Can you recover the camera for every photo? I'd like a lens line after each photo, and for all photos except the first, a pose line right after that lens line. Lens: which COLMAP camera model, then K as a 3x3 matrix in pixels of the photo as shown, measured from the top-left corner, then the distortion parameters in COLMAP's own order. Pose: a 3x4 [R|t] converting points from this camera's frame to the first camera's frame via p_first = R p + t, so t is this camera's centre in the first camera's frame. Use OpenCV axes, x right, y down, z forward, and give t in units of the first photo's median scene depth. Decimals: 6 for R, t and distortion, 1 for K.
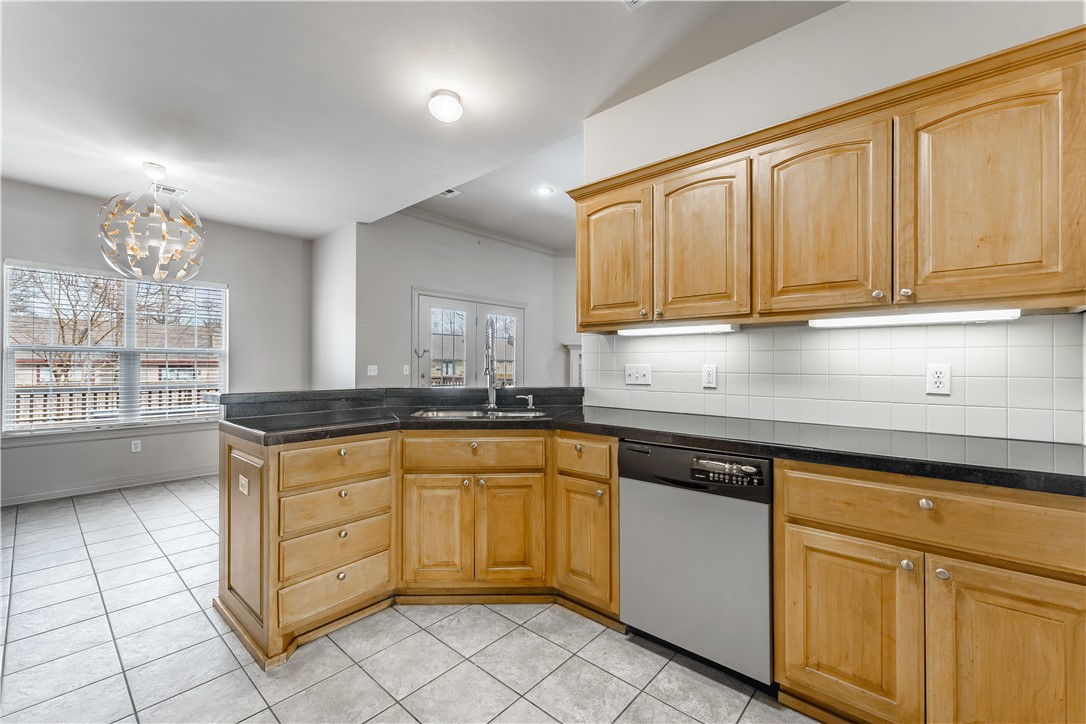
lens RADIAL K [[447.1, 0, 549.8], [0, 447.1, 359.0], [0, 0, 1]] dist [-0.000998, 0.000531]
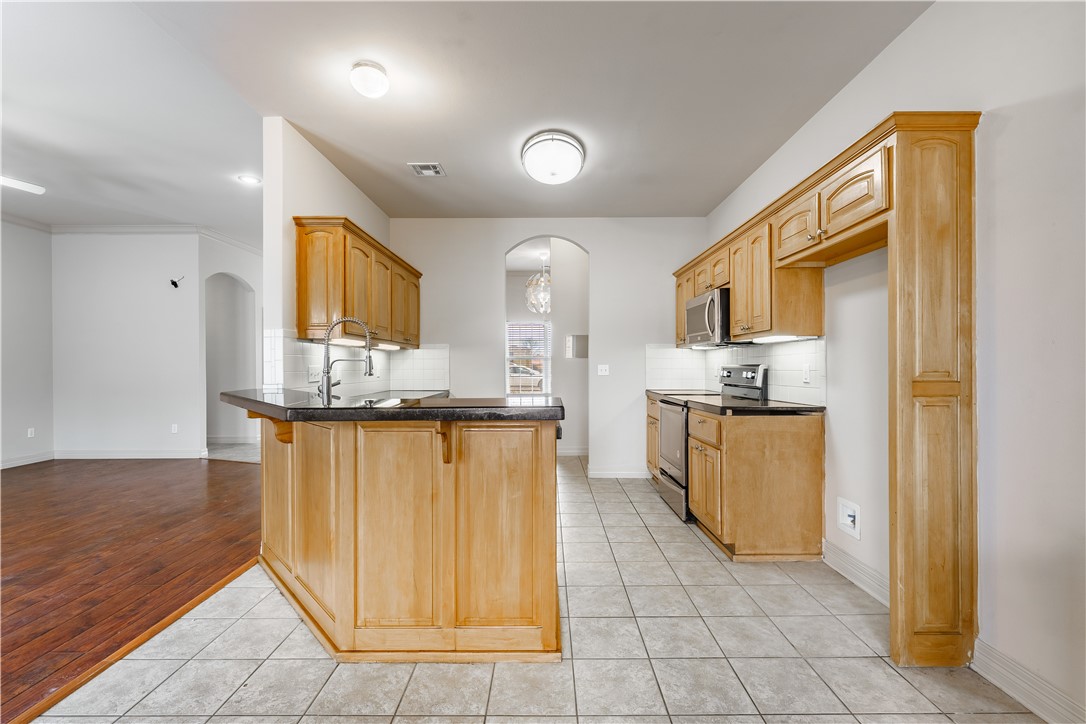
lens RADIAL K [[470.8, 0, 542.1], [0, 470.8, 364.6], [0, 0, 1]] dist [-0.000140, -0.000006]
pose [[-0.662046, 0.000059, 0.749463, -0.939858], [-0.006530, 0.999962, -0.005846, 0.011691], [-0.749435, -0.008764, -0.662020, 1.100064]]
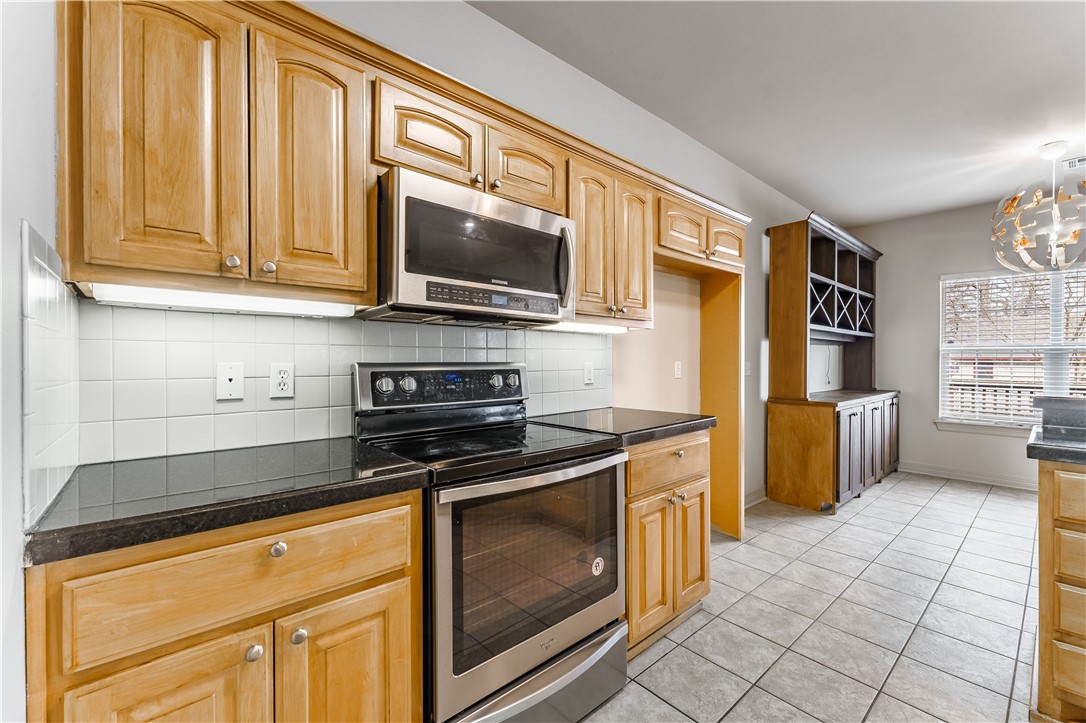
lens RADIAL K [[447.1, 0, 547.2], [0, 447.1, 365.8], [0, 0, 1]] dist [-0.000998, 0.000531]
pose [[-0.125588, 0.010950, -0.992022, 0.172432], [0.008519, 0.999914, 0.009958, 0.000683], [0.992046, -0.007200, -0.125670, 0.103386]]
